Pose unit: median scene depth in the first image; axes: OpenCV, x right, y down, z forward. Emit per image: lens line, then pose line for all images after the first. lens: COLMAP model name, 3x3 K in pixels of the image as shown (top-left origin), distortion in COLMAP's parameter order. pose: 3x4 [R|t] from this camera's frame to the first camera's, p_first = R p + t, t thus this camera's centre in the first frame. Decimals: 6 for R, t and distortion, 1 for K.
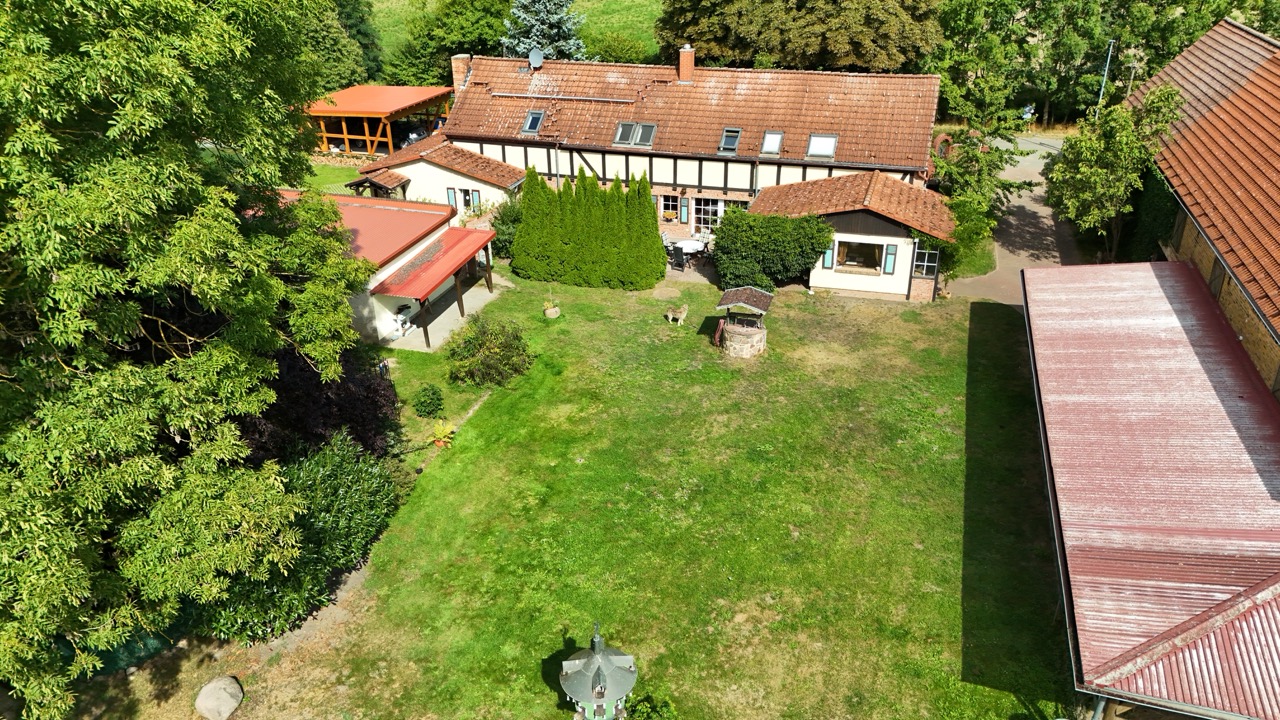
lens RADIAL K [[912.2, 0, 620.9], [0, 912.2, 364.9], [0, 0, 1]] dist [0.073056, -0.205020]
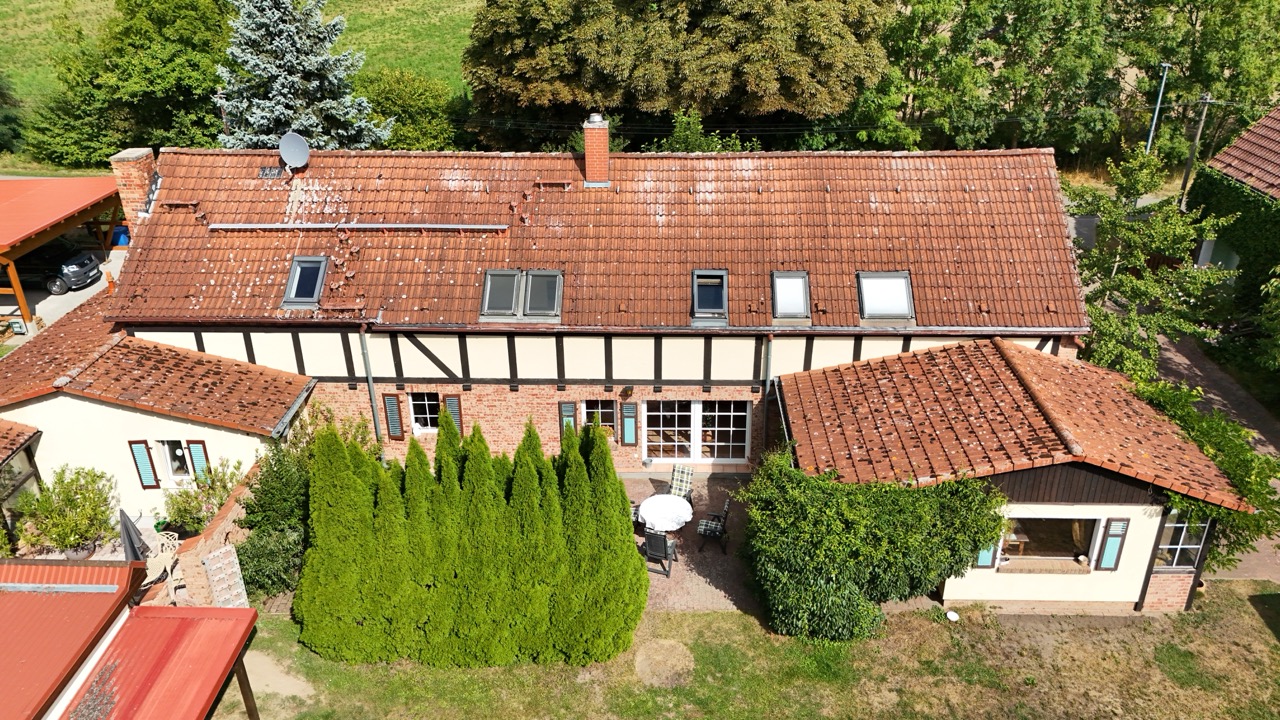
lens RADIAL K [[946.1, 0, 640.0], [0, 946.1, 360.0], [0, 0, 1]] dist [0.039266, -0.053131]
pose [[0.960619, -0.118448, 0.251359, -0.056333], [0.123502, 0.992335, -0.004368, -0.199304], [-0.248915, 0.035239, 0.967884, 0.460764]]
